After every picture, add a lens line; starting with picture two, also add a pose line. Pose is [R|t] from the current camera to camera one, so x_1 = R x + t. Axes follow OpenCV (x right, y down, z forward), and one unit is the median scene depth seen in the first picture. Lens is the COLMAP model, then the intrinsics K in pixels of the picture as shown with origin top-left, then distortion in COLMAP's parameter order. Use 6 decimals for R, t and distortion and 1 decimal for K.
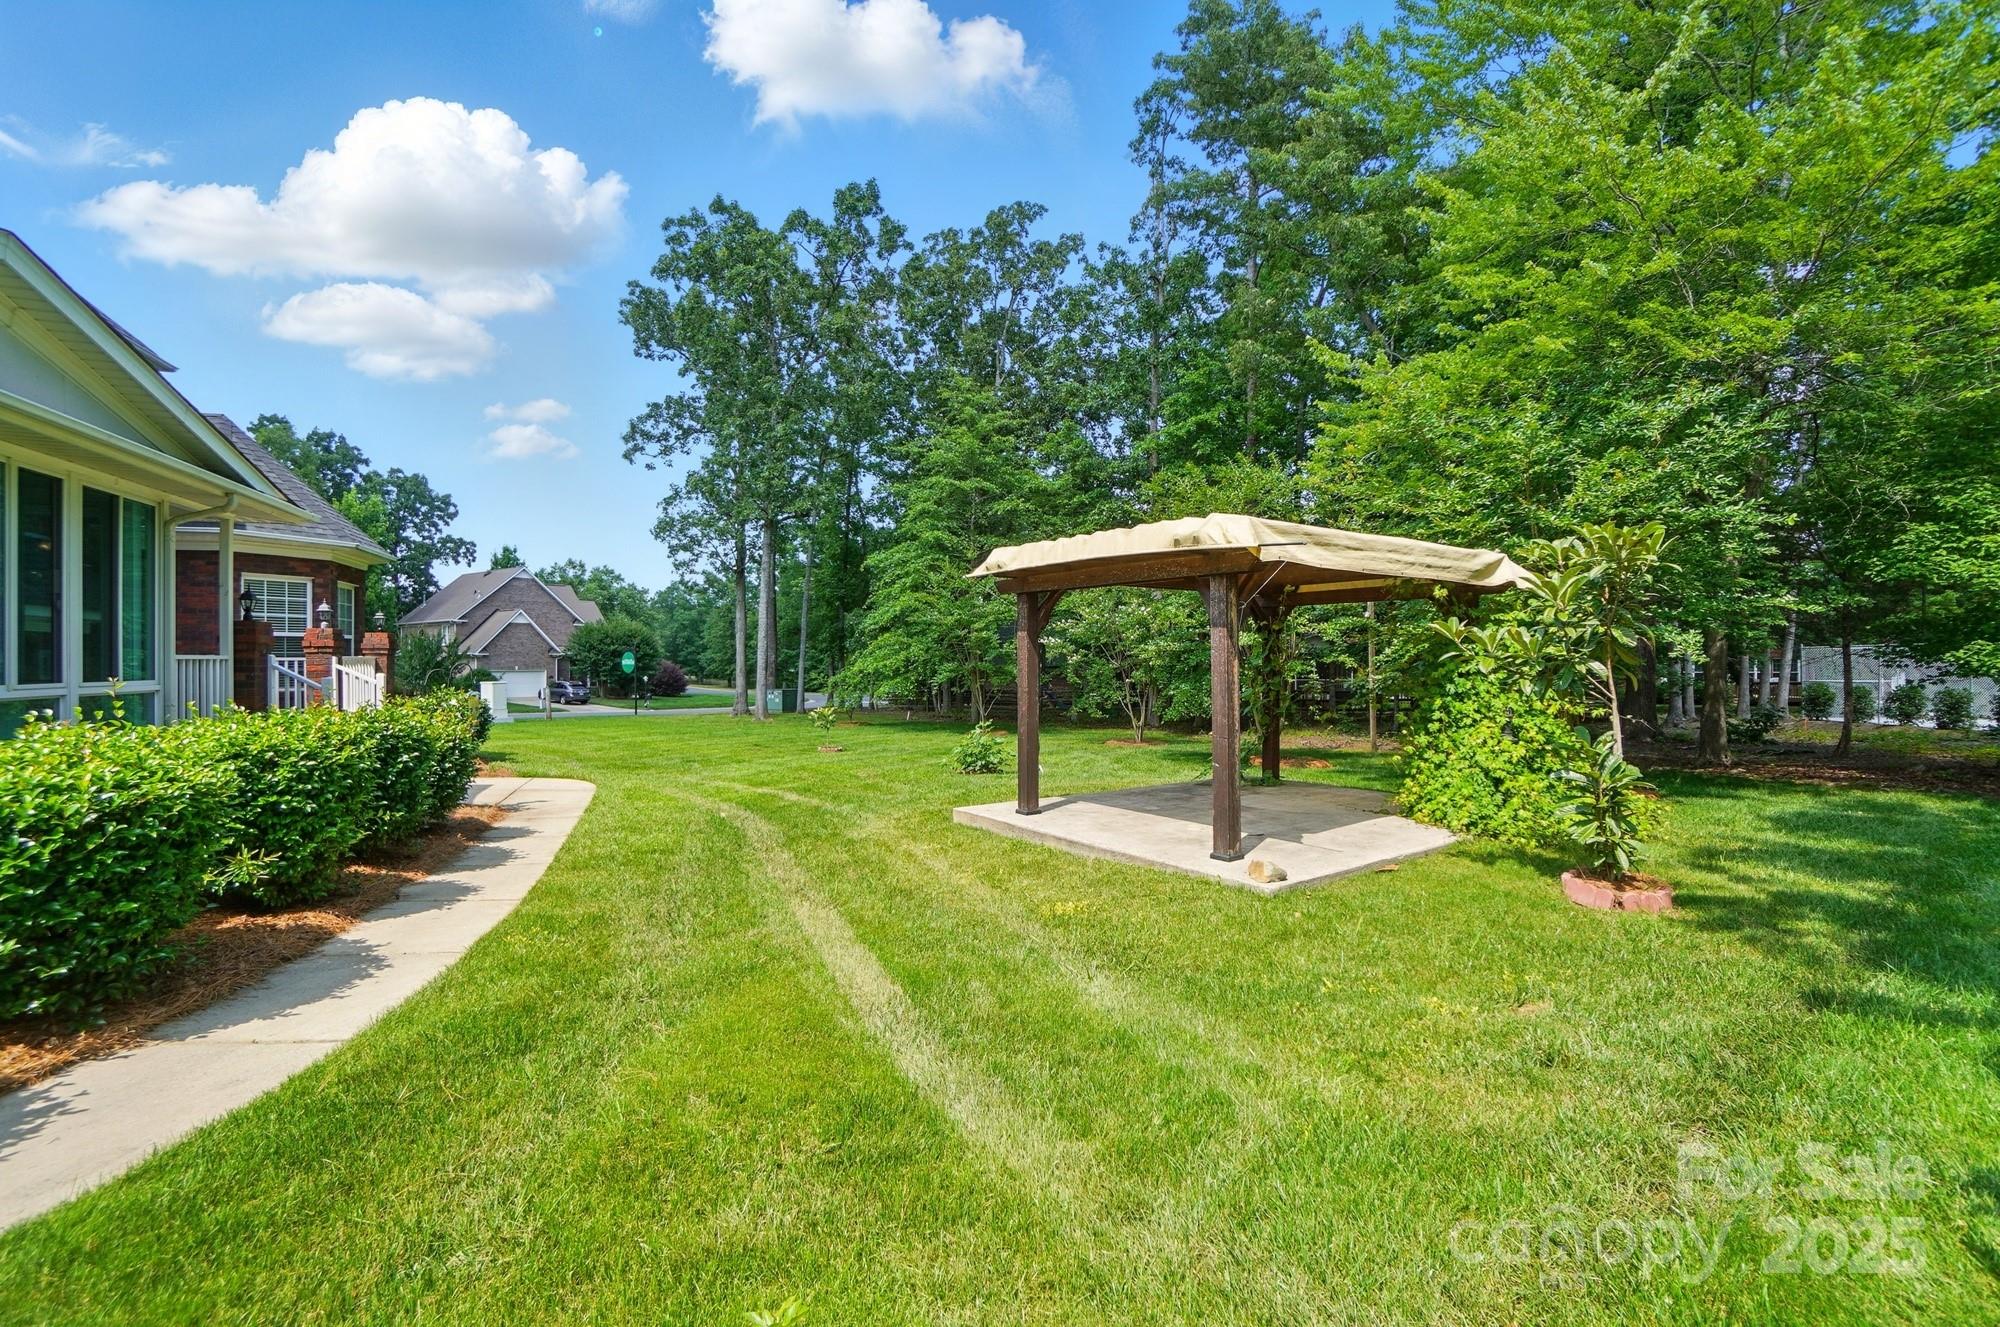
lens RADIAL K [[896.2, 0, 996.1], [0, 896.2, 663.7], [0, 0, 1]] dist [-0.049267, 0.020347]
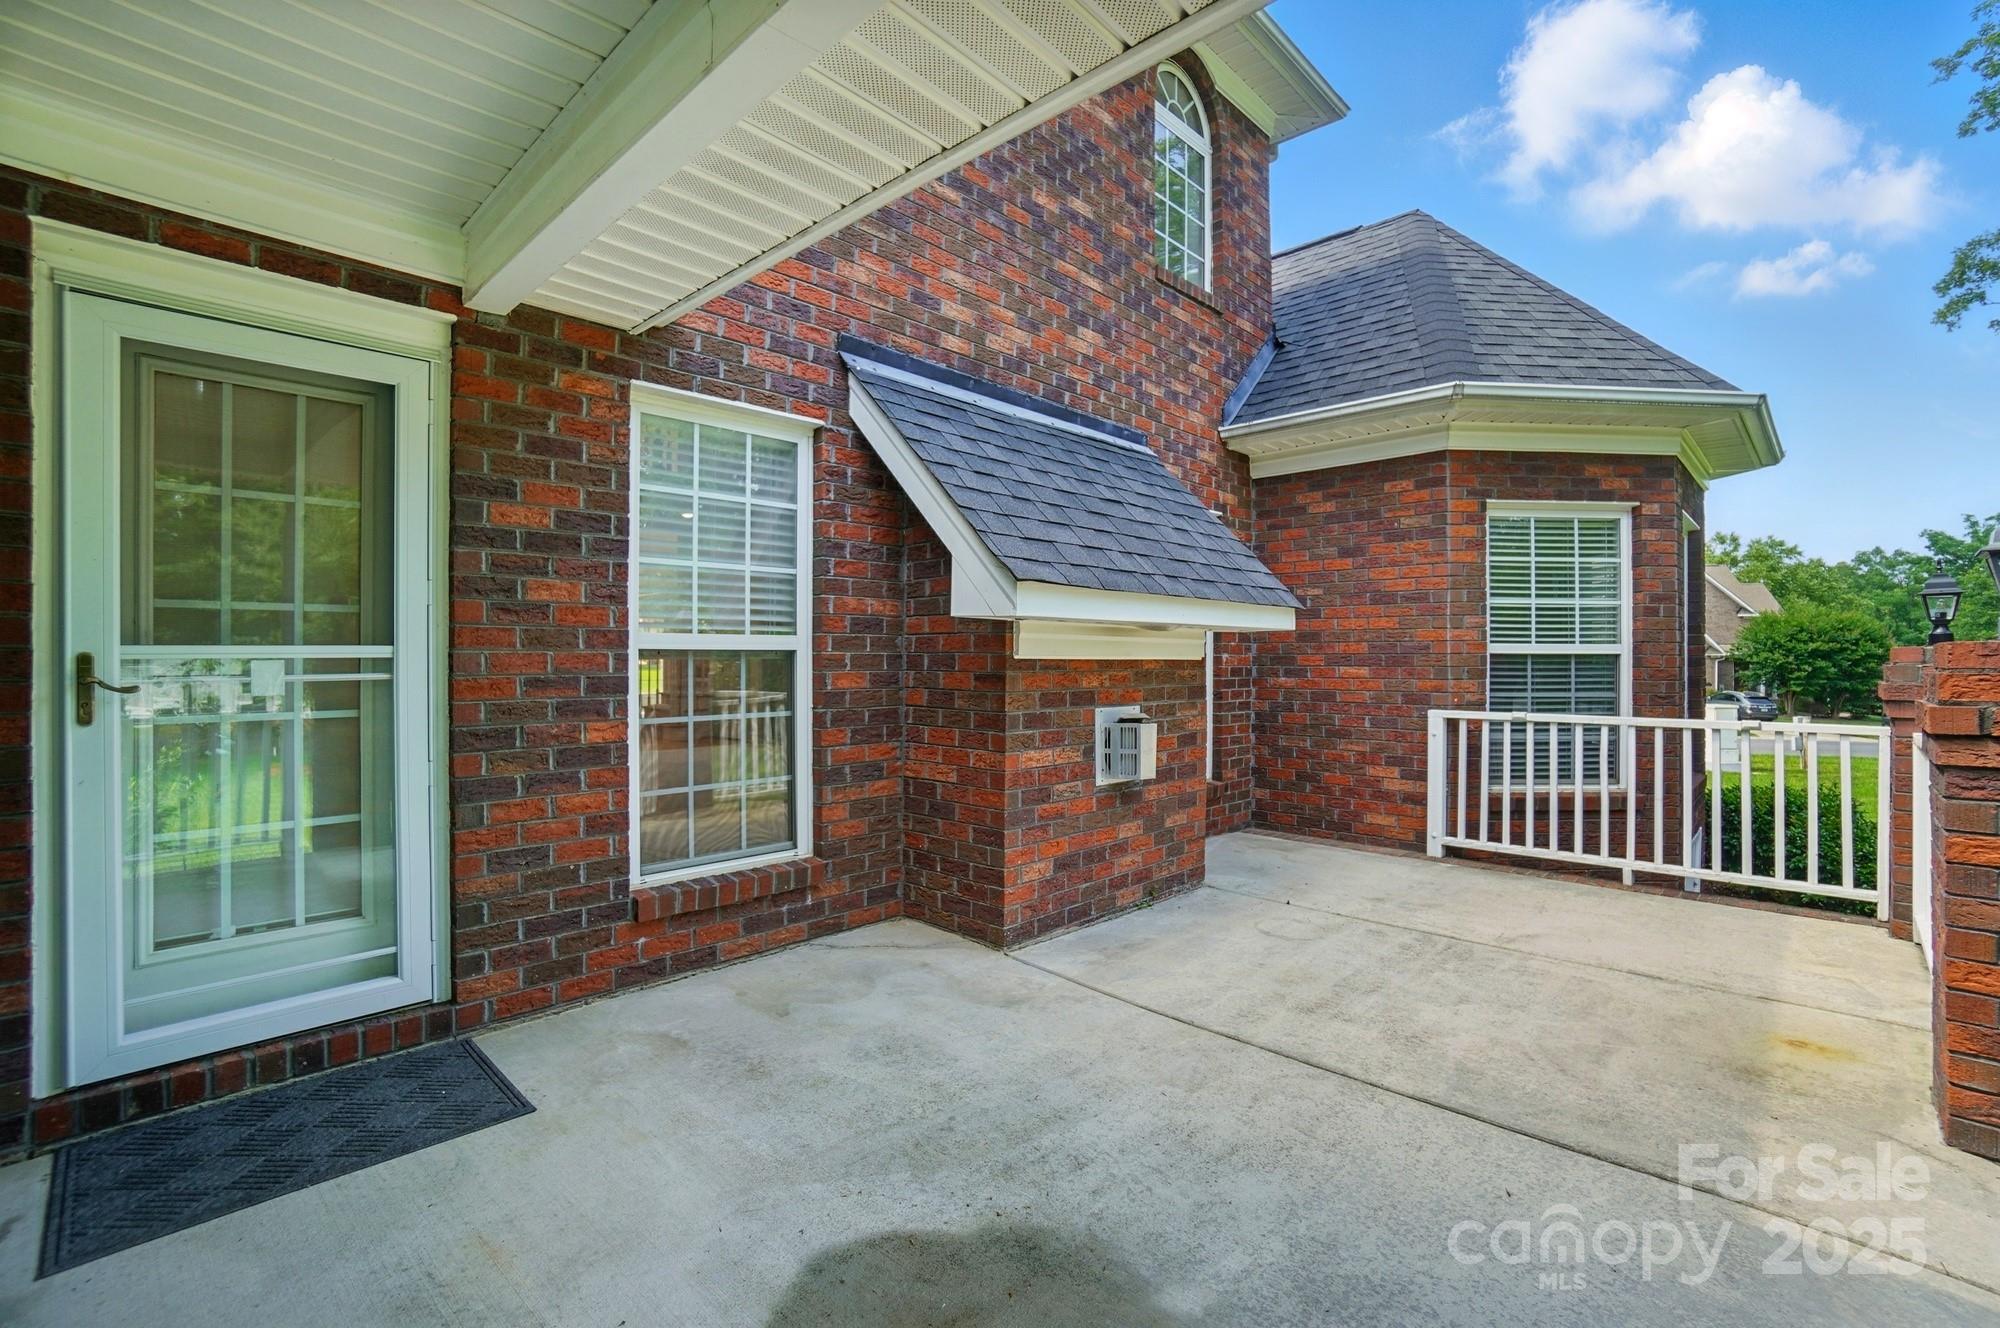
lens RADIAL K [[875.5, 0, 992.6], [0, 875.5, 646.7], [0, 0, 1]] dist [-0.045333, 0.000145]
pose [[0.440252, -0.002721, -0.897870, -0.126284], [-0.009828, 0.999921, -0.007849, -0.006116], [0.897820, 0.012280, 0.440191, 0.127730]]
